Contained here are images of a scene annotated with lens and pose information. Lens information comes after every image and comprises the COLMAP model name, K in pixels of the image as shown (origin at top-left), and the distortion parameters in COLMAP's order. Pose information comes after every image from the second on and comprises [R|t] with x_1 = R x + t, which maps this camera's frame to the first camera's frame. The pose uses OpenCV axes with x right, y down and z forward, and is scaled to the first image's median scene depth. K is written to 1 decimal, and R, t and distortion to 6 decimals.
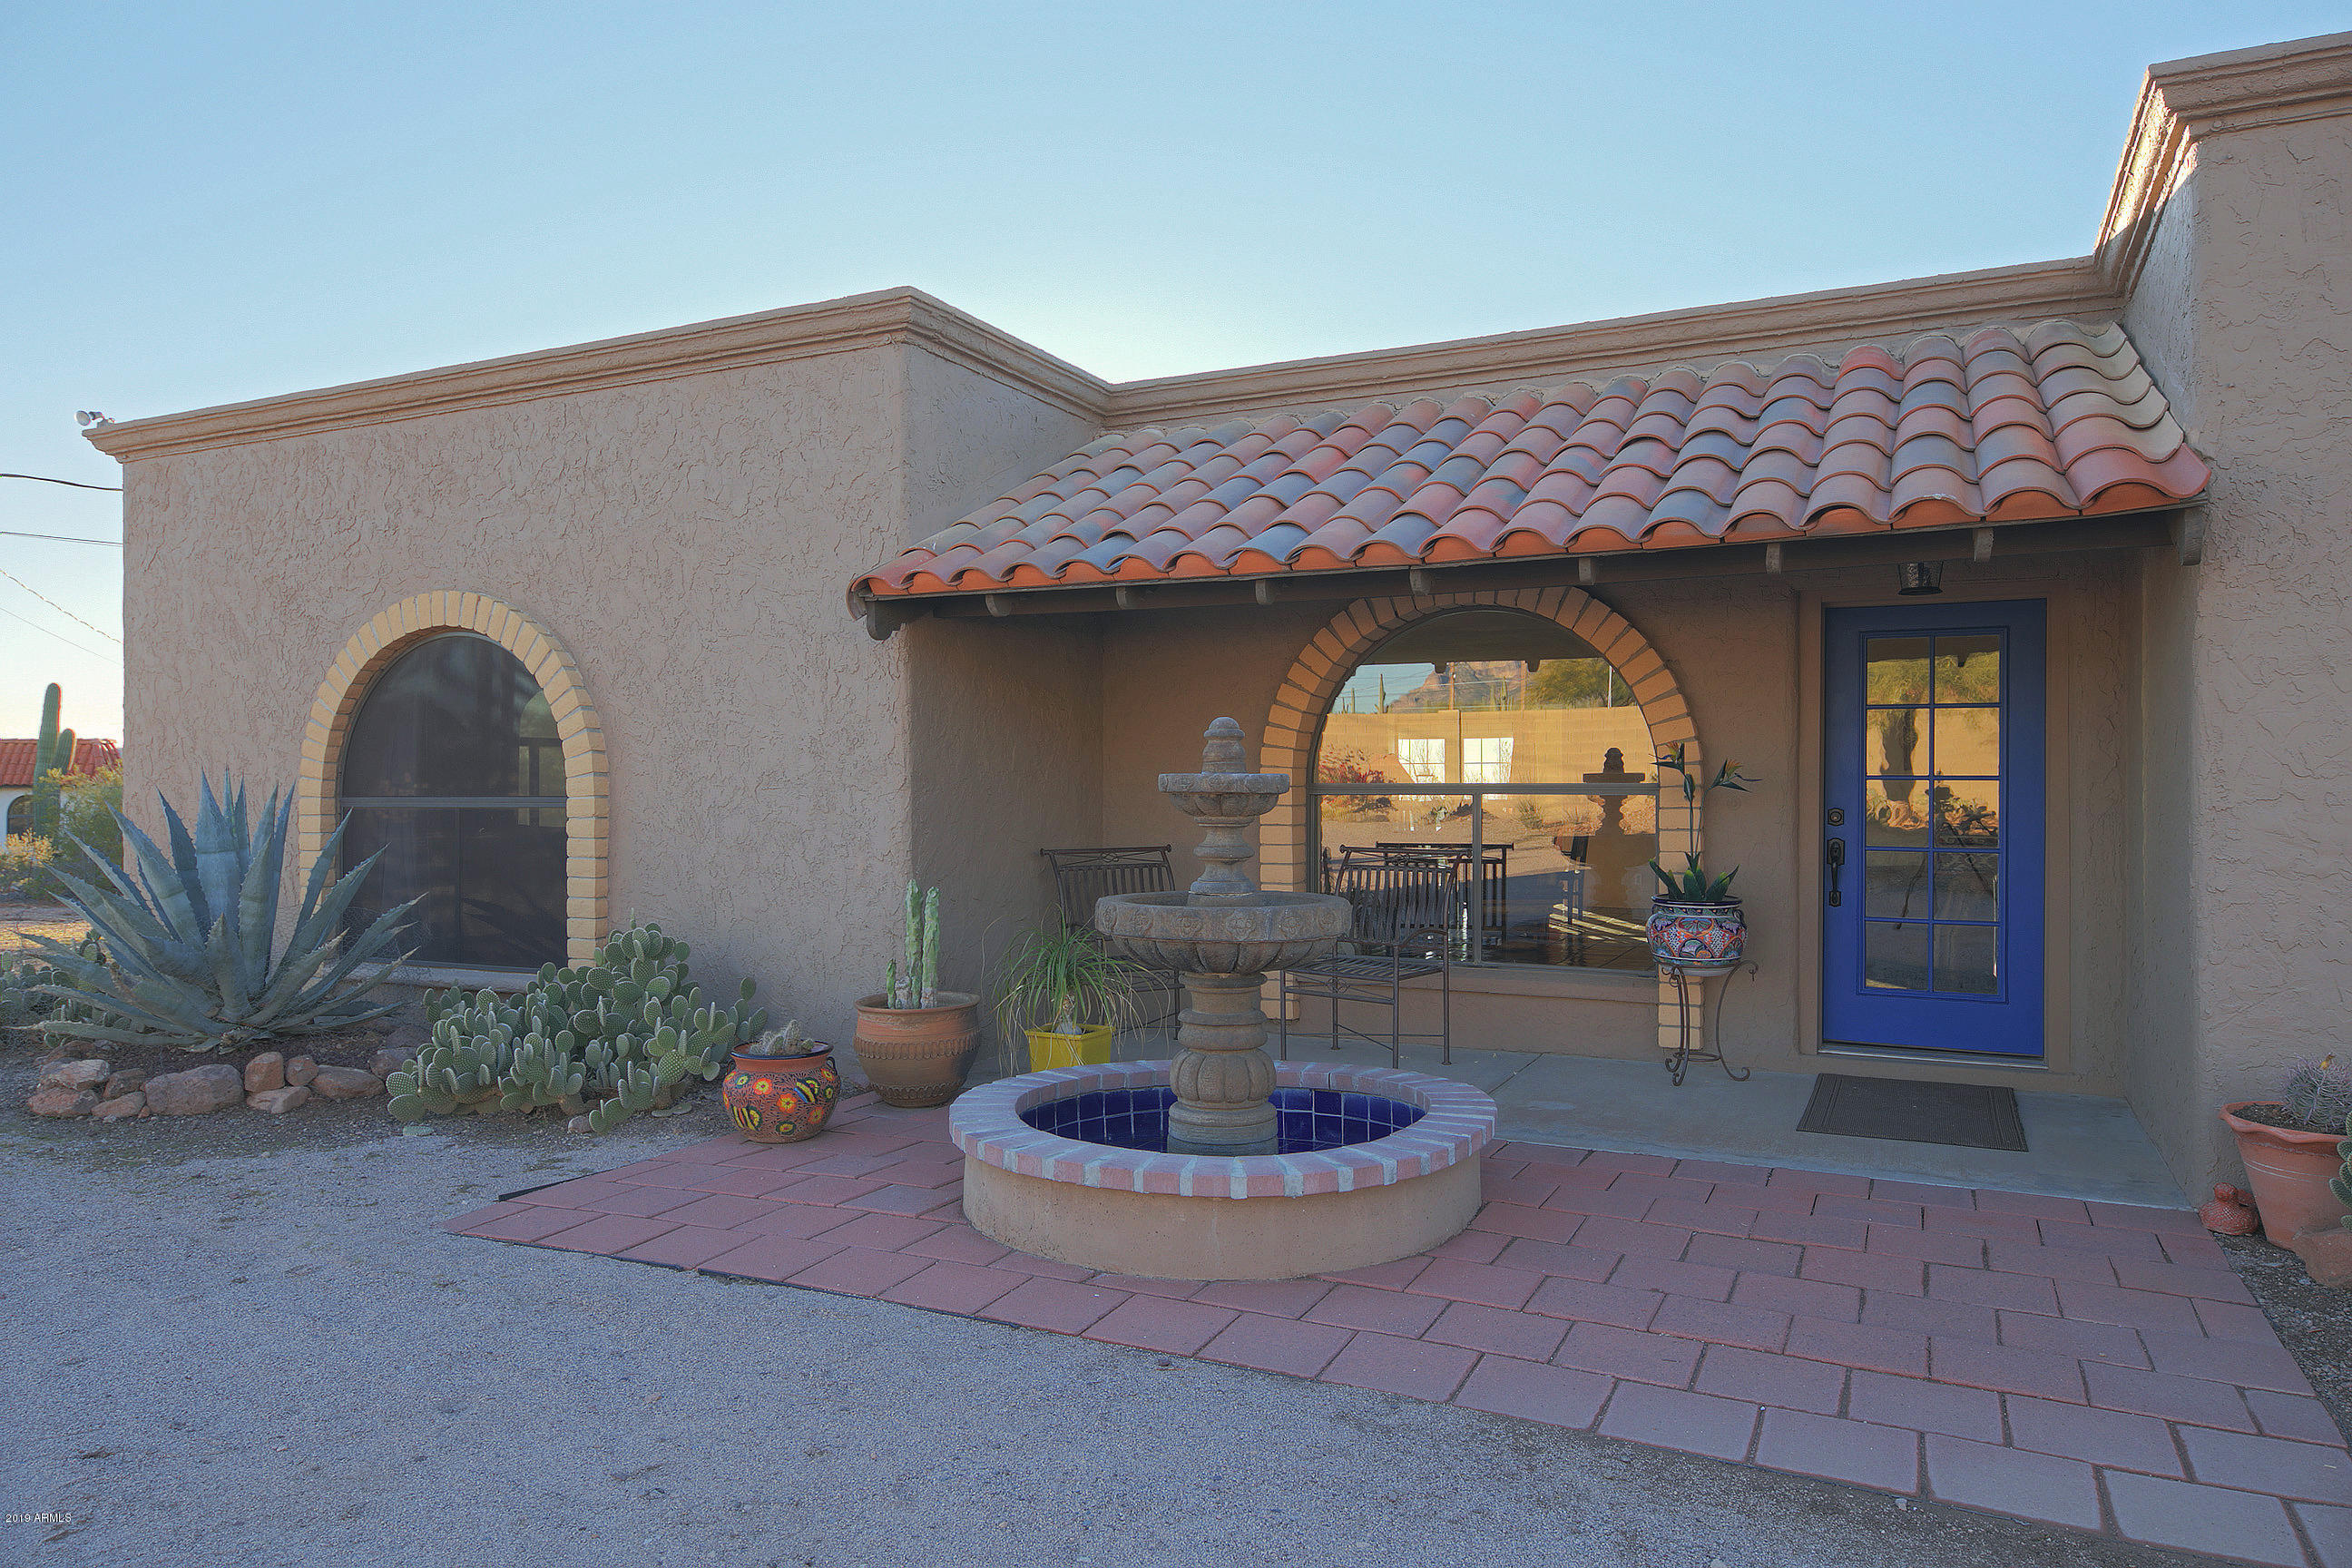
lens RADIAL K [[1525.9, 0, 1177.9], [0, 1525.9, 786.8], [0, 0, 1]] dist [0.018543, 0.005545]
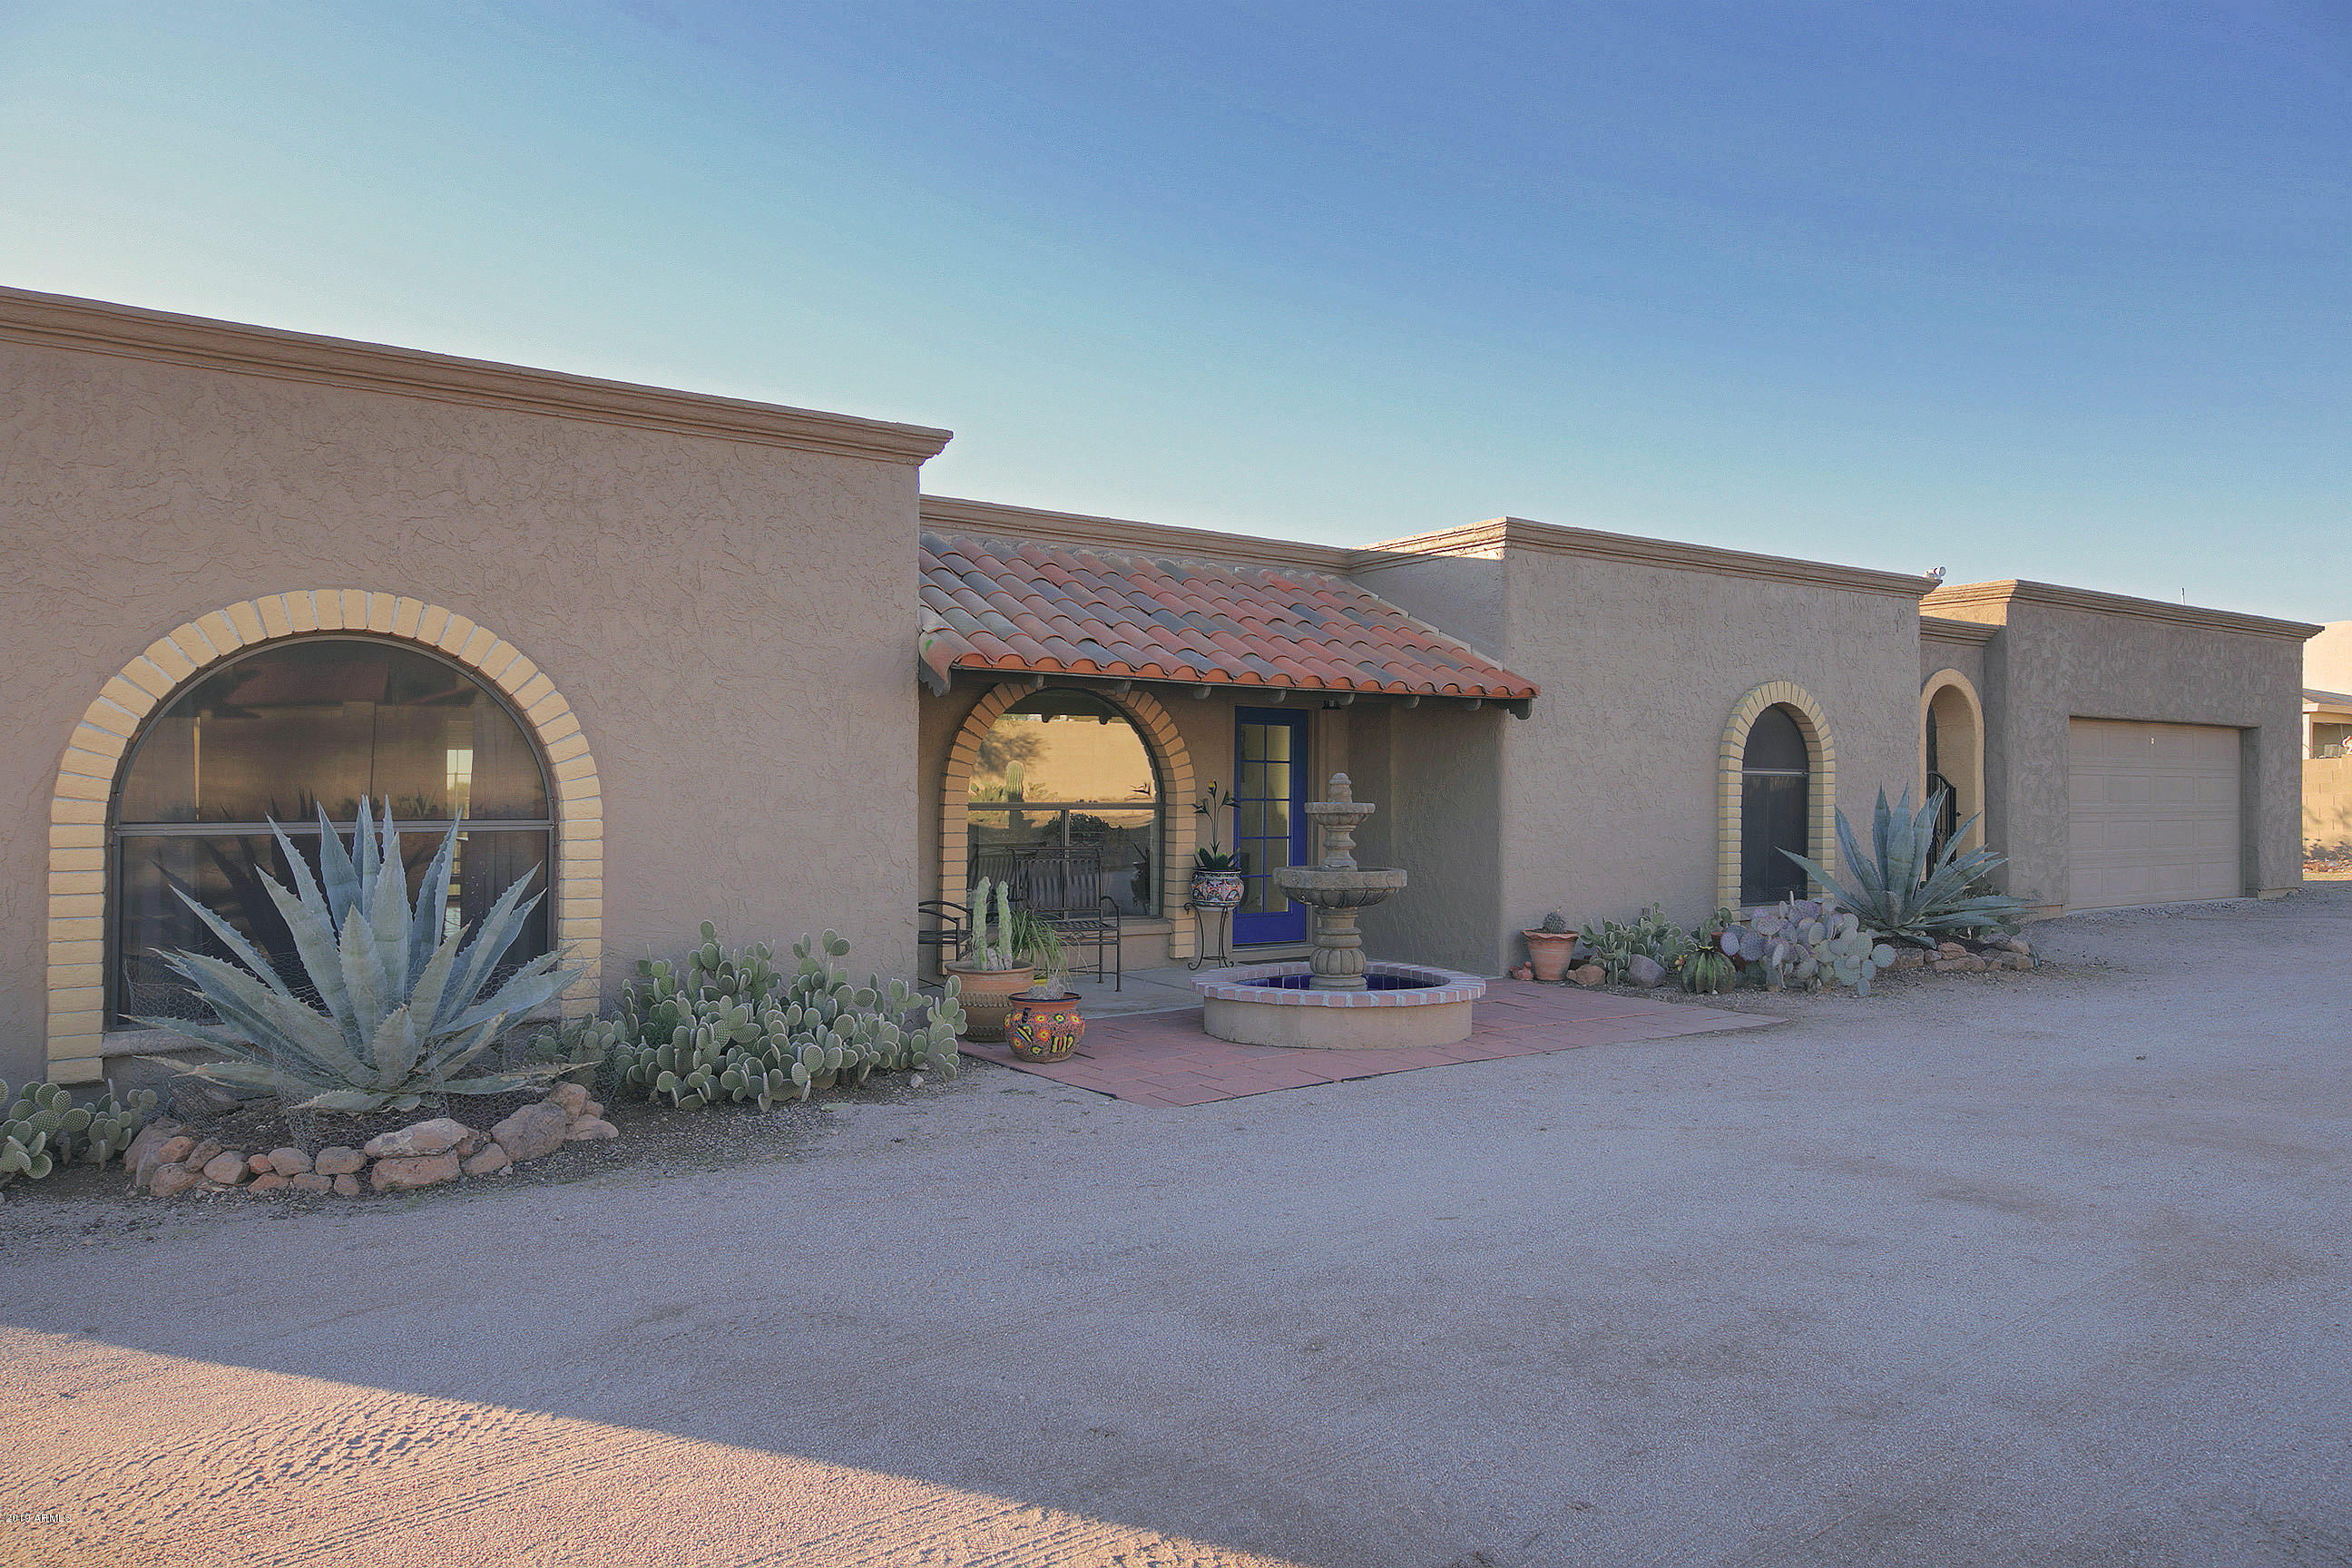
lens RADIAL K [[1525.9, 0, 1175.5], [0, 1525.9, 787.9], [0, 0, 1]] dist [0.018543, 0.005545]
pose [[0.490908, 0.004503, 0.871200, -1.124650], [-0.003900, 0.999988, -0.002971, -0.013237], [-0.871203, -0.001939, 0.490920, 0.162371]]
